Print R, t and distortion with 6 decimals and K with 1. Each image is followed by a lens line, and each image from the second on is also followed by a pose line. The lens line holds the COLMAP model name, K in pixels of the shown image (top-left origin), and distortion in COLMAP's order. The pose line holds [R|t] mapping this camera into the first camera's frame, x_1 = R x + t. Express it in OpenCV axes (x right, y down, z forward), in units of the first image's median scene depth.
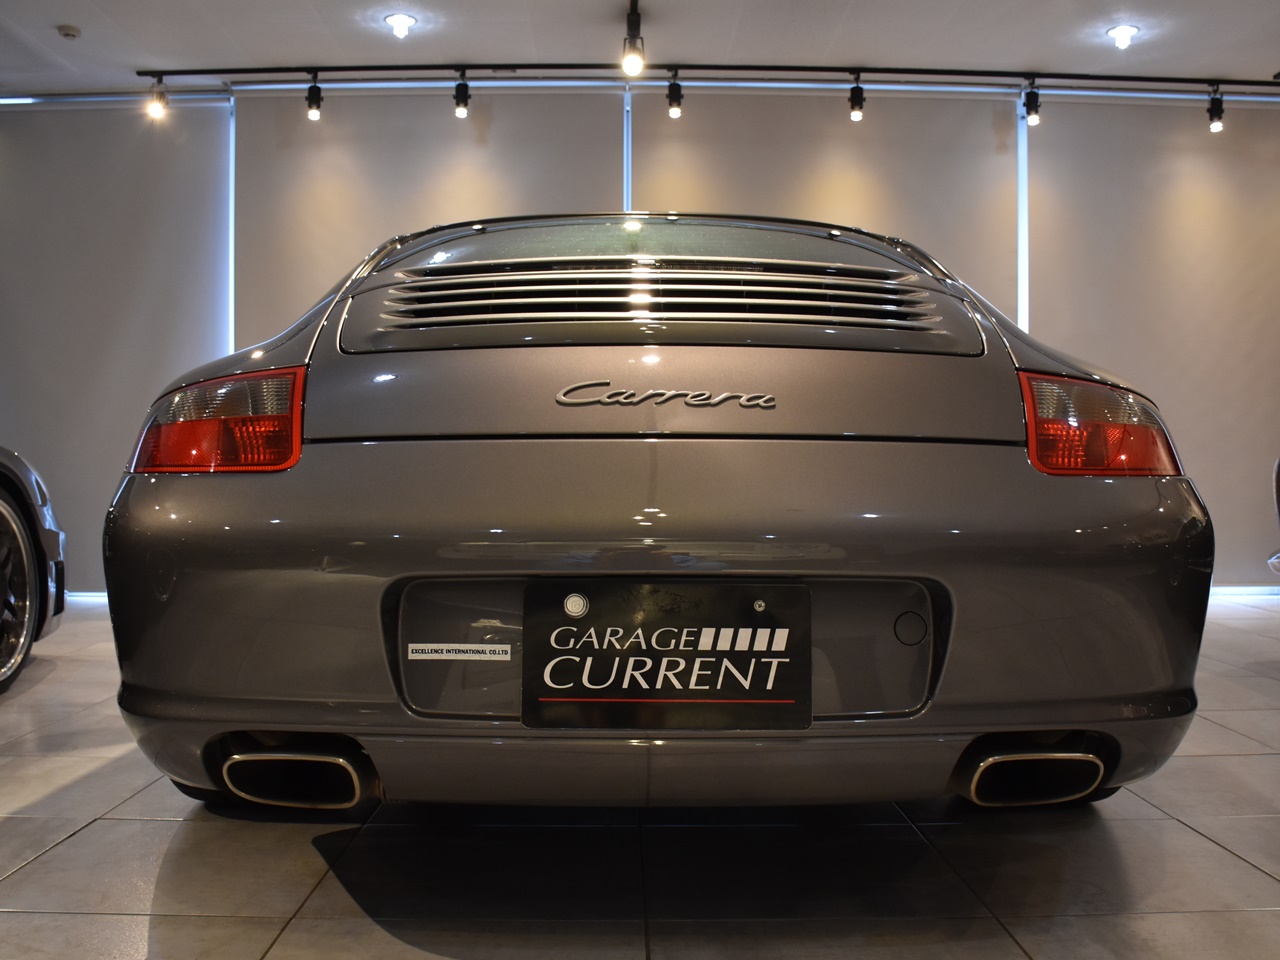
lens RADIAL K [[1201.3, 0, 644.4], [0, 1201.3, 548.3], [0, 0, 1]] dist [-0.108686, -0.003038]
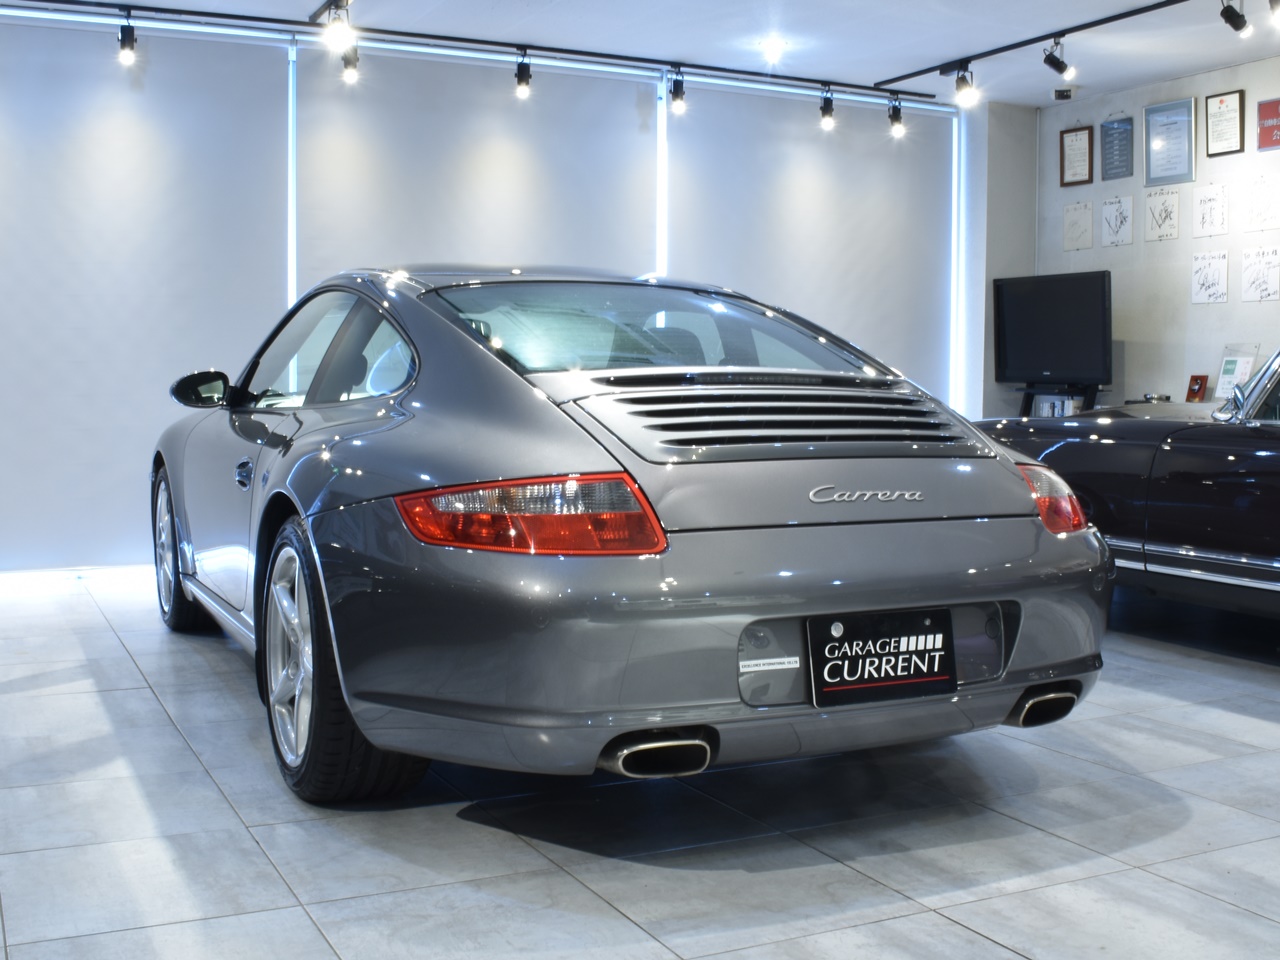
lens RADIAL K [[1398.3, 0, 640.0], [0, 1398.3, 480.0], [0, 0, 1]] dist [-0.115154, 0.041214]
pose [[0.903911, -0.024252, 0.427032, -1.097589], [0.019181, 0.999685, 0.016173, -0.190406], [-0.427290, -0.006428, 0.904092, -0.586781]]
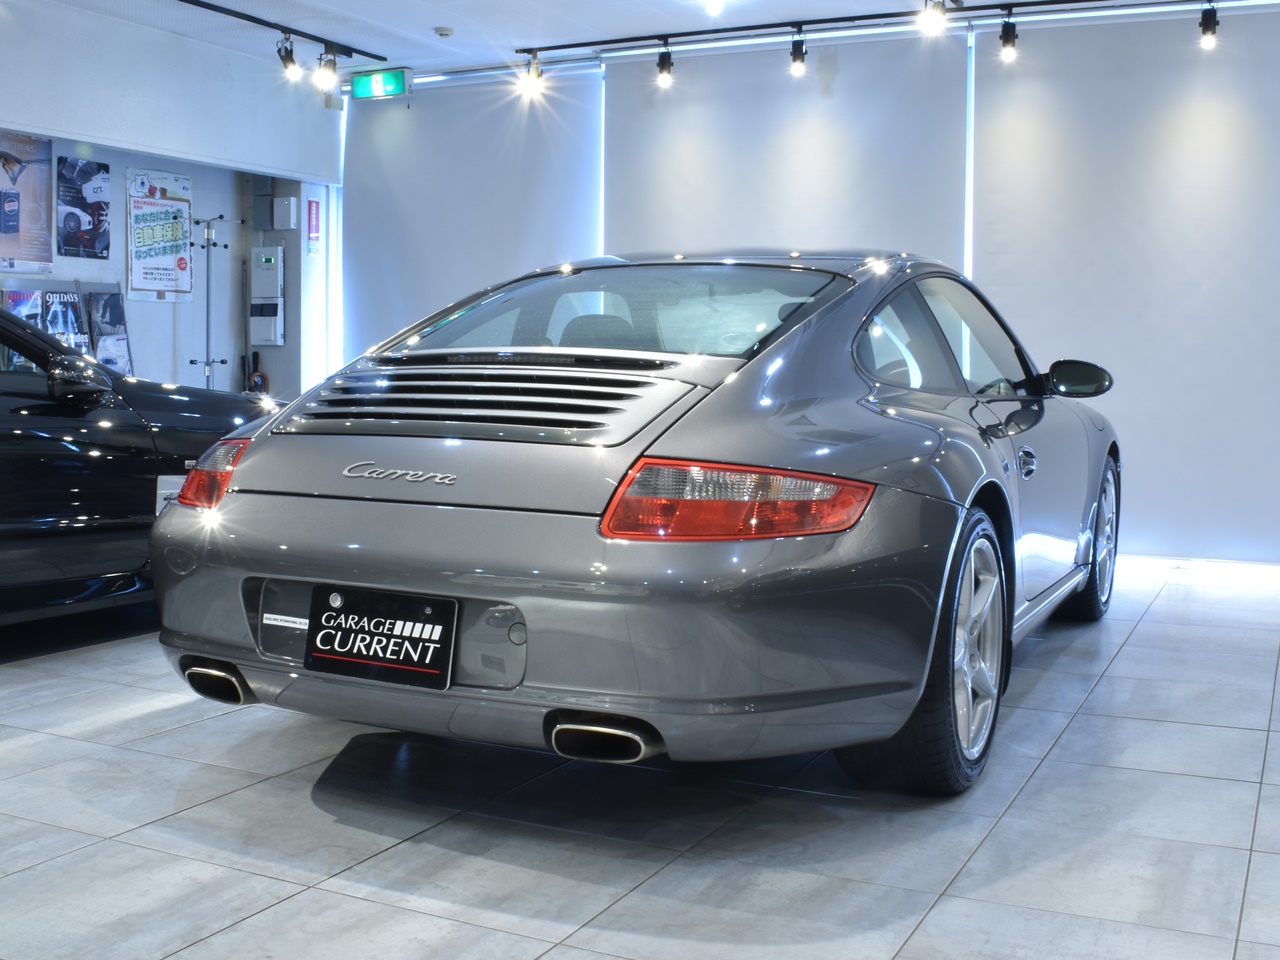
lens RADIAL K [[1398.3, 0, 640.0], [0, 1398.3, 480.0], [0, 0, 1]] dist [-0.115154, 0.041214]
pose [[0.893617, 0.043784, -0.446691, 1.178317], [-0.036290, 0.999020, 0.025323, -0.184155], [0.447362, -0.006418, 0.894330, -0.538905]]
